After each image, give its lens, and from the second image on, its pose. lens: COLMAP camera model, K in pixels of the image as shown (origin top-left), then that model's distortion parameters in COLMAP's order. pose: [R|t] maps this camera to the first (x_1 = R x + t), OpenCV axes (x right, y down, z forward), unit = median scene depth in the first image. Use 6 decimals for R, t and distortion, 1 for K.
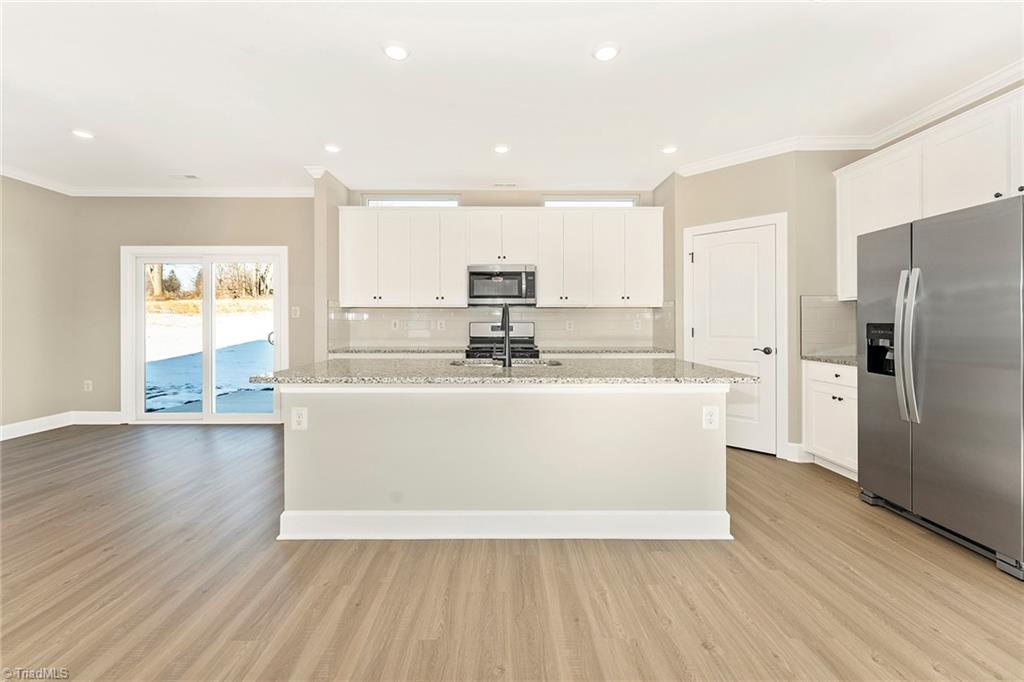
lens RADIAL K [[410.8, 0, 501.1], [0, 410.8, 321.3], [0, 0, 1]] dist [-0.000175, -0.000039]
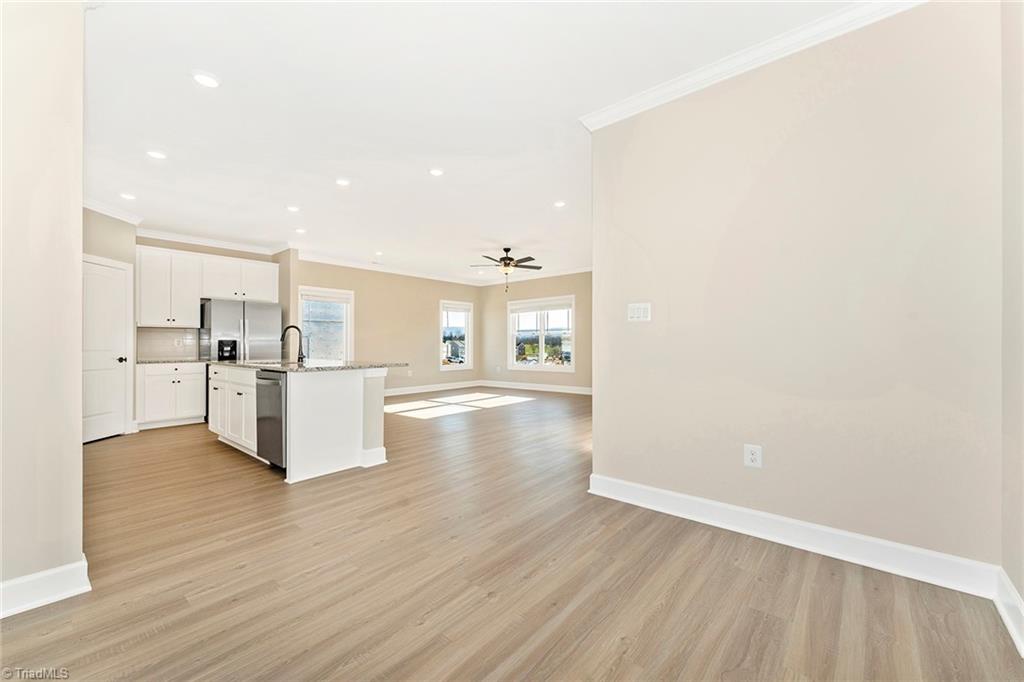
lens RADIAL K [[410.8, 0, 507.4], [0, 410.8, 344.0], [0, 0, 1]] dist [-0.000175, -0.000039]
pose [[-0.747794, 0.005296, 0.663910, -0.086162], [0.005948, 0.999981, -0.001277, 0.002018], [-0.663904, 0.002994, -0.747812, 0.081347]]
